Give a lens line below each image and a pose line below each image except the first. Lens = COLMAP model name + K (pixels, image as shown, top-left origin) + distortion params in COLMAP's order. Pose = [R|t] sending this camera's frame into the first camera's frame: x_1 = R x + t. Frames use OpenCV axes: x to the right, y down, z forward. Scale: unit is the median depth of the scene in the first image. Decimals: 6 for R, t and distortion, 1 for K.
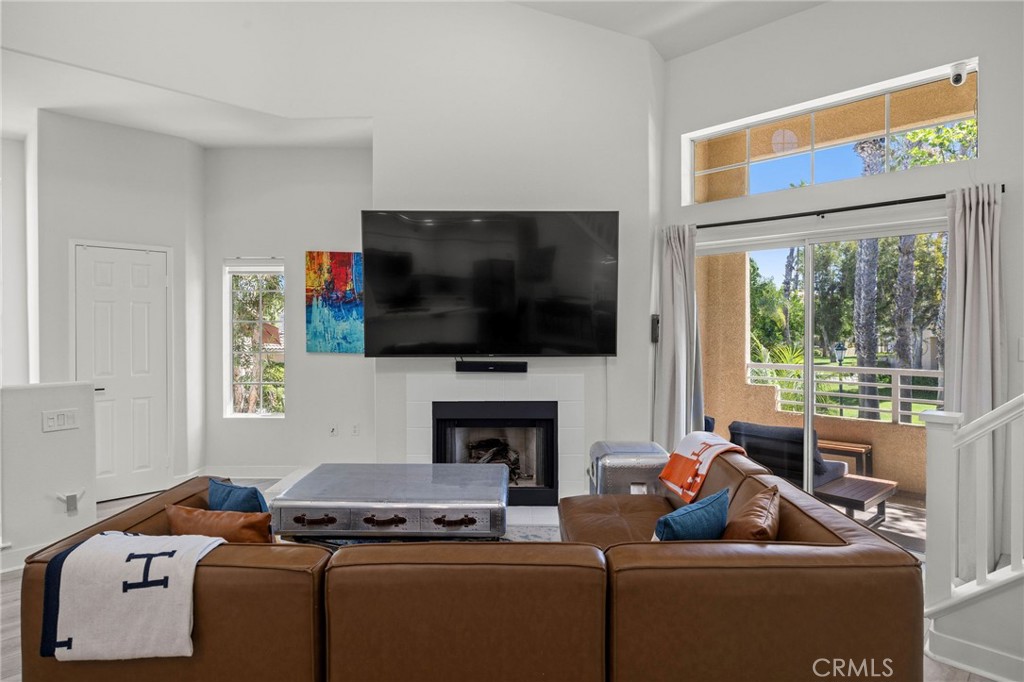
lens RADIAL K [[541.4, 0, 484.2], [0, 541.4, 335.1], [0, 0, 1]] dist [-0.005173, 0.000360]
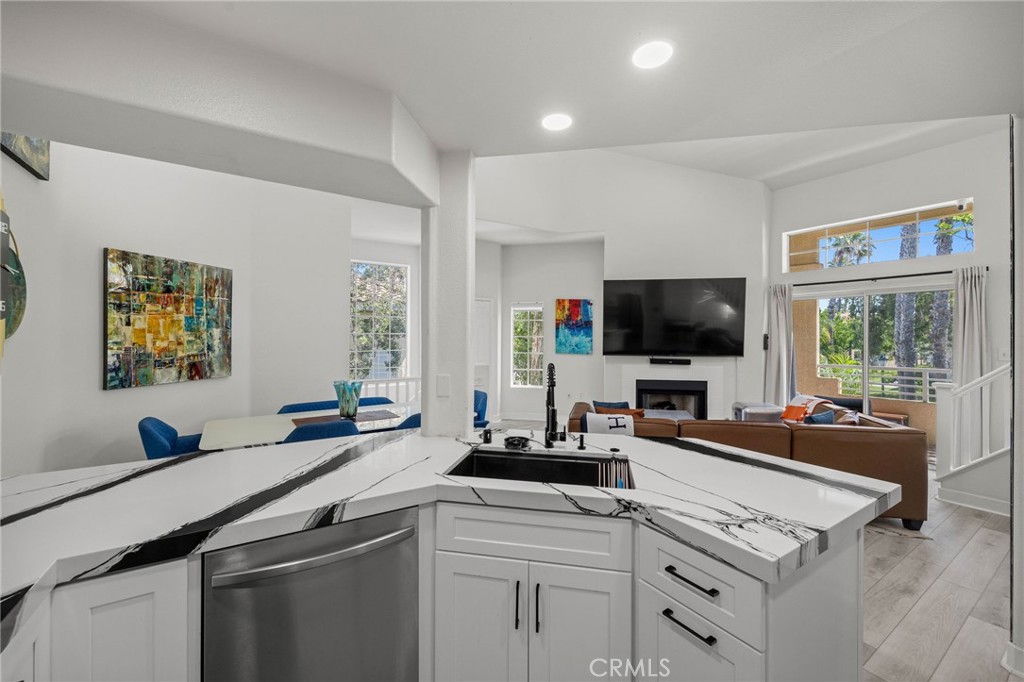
lens RADIAL K [[392.1, 0, 512.0], [0, 392.1, 341.0], [0, 0, 1]] dist [0.001734, 0.000017]
pose [[0.985287, 0.008303, -0.170707, -0.280593], [-0.010530, 0.999871, -0.012144, 0.009311], [0.170585, 0.013763, 0.985247, -0.406502]]
